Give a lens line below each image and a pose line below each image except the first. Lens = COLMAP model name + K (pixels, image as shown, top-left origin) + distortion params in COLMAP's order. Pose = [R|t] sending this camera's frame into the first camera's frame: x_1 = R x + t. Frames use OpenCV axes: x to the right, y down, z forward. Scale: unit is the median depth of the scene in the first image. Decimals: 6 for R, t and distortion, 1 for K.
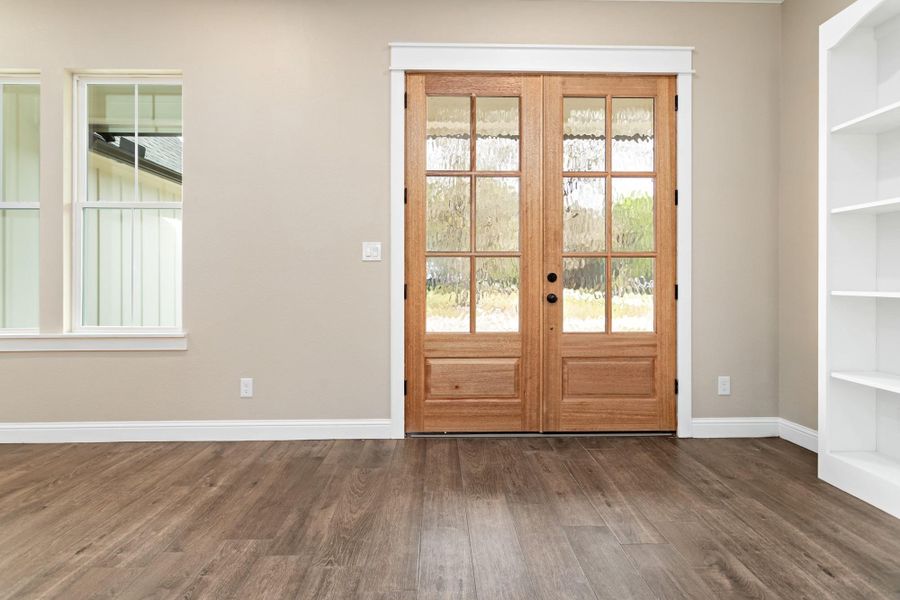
lens RADIAL K [[462.2, 0, 450.5], [0, 462.2, 281.4], [0, 0, 1]] dist [0.000166, 0.000180]
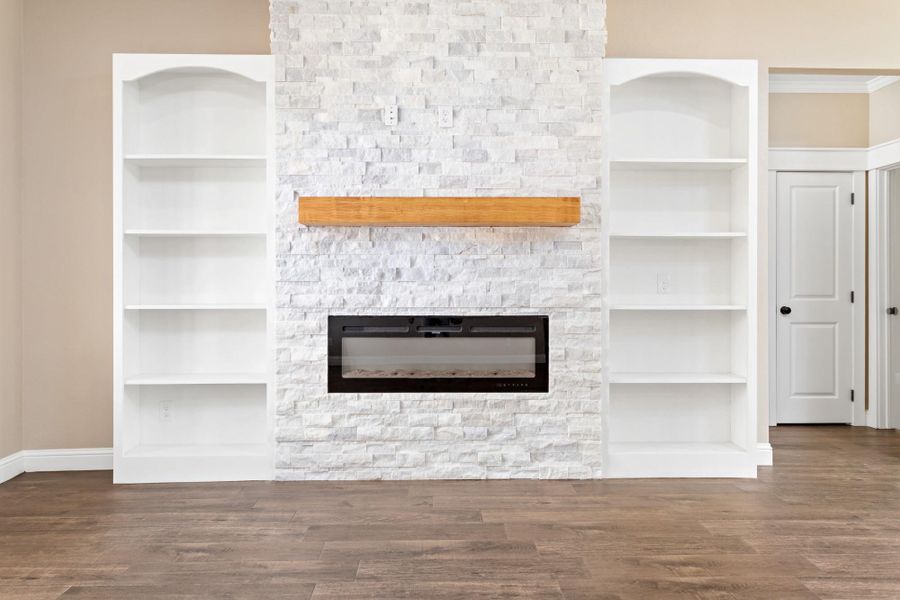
lens RADIAL K [[665.7, 0, 447.7], [0, 665.7, 289.9], [0, 0, 1]] dist [0.001393, 0.001423]
pose [[-0.000327, -0.001309, 0.999999, -0.571669], [0.002425, 0.999996, 0.001310, -0.012332], [-0.999997, 0.002425, -0.000324, 0.191623]]
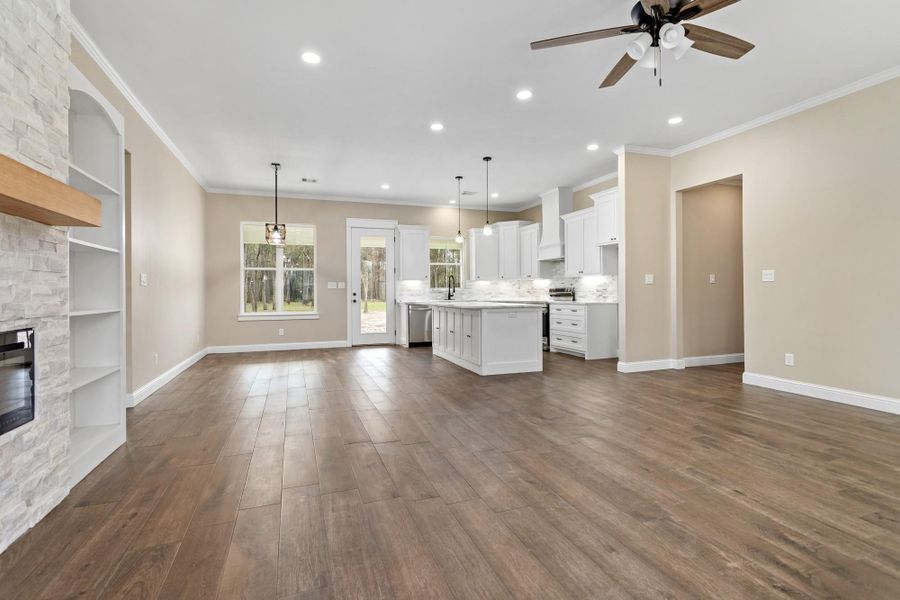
lens RADIAL K [[424.8, 0, 452.6], [0, 424.8, 290.6], [0, 0, 1]] dist [0.003718, 0.000915]
pose [[-0.946209, 0.006880, -0.323482, 0.247703], [0.007192, 0.999974, 0.000233, -0.015884], [0.323476, -0.002106, -0.946234, 0.834617]]
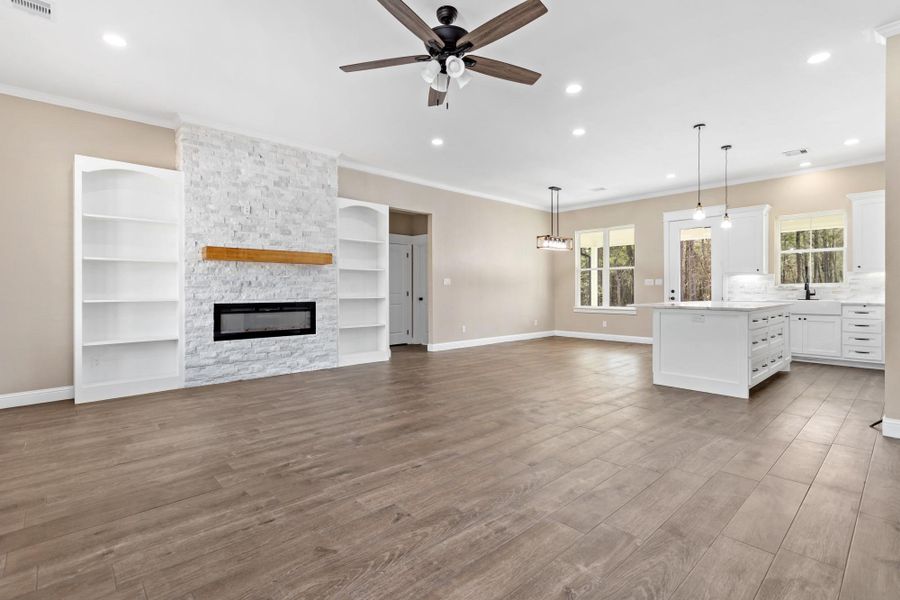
lens RADIAL K [[427.8, 0, 448.1], [0, 427.8, 288.0], [0, 0, 1]] dist [0.001559, 0.000106]
pose [[-0.662175, 0.007434, 0.749312, -1.133557], [0.005184, 0.999972, -0.005340, -0.009833], [-0.749331, 0.000348, -0.662195, 0.809055]]
